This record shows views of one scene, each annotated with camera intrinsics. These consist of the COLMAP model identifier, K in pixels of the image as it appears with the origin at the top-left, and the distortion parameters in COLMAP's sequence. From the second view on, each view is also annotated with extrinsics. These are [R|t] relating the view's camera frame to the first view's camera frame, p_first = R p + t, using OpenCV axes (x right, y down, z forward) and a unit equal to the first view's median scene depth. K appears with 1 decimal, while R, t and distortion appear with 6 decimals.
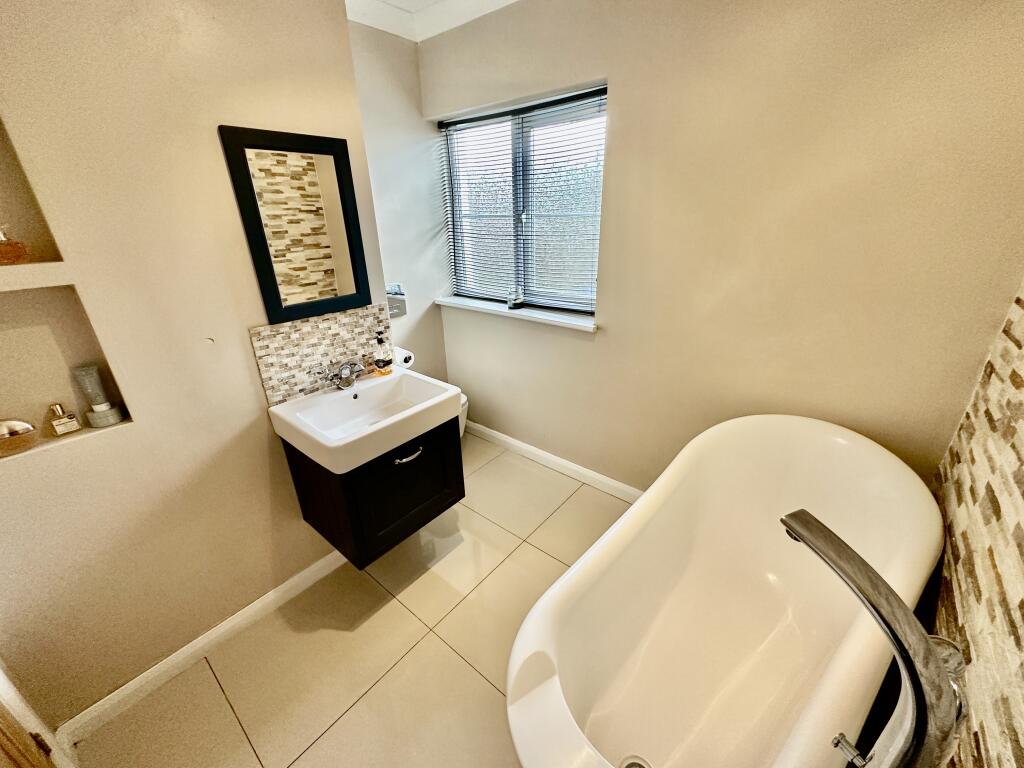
lens RADIAL K [[407.7, 0, 511.9], [0, 407.7, 384.9], [0, 0, 1]] dist [-0.000817, 0.000665]
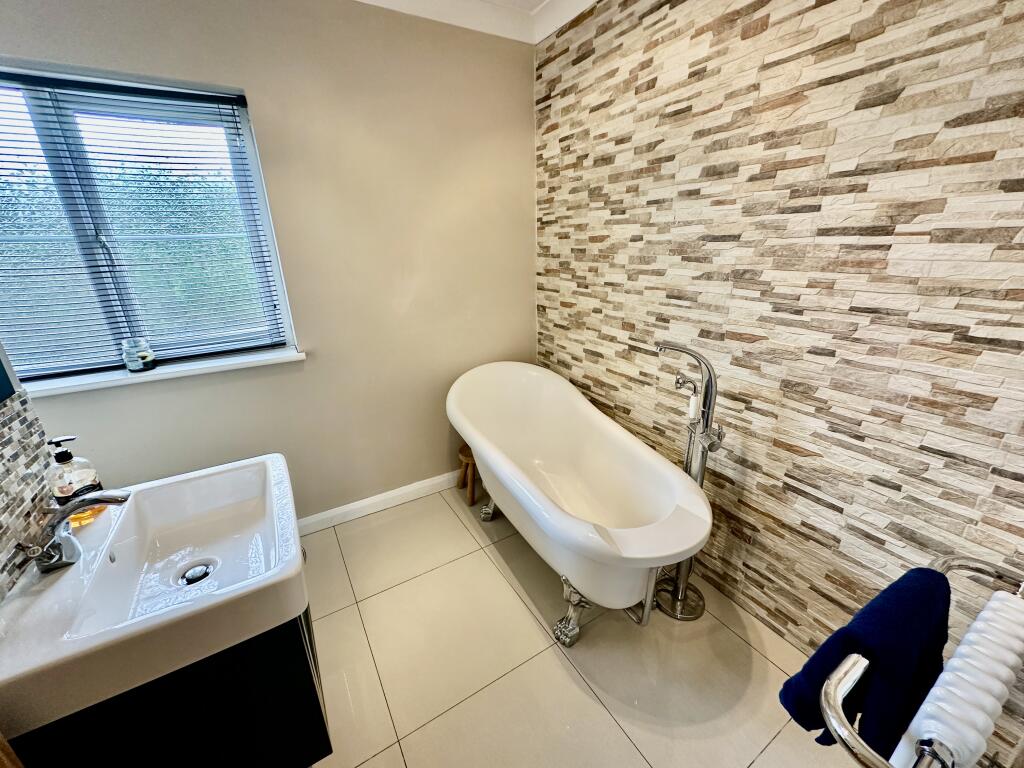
lens RADIAL K [[407.7, 0, 512.3], [0, 407.7, 382.4], [0, 0, 1]] dist [-0.000817, 0.000665]
pose [[0.323873, -0.294647, 0.899049, -0.574704], [0.387978, 0.908054, 0.157834, -0.055176], [-0.862890, 0.297694, 0.408411, 0.281693]]
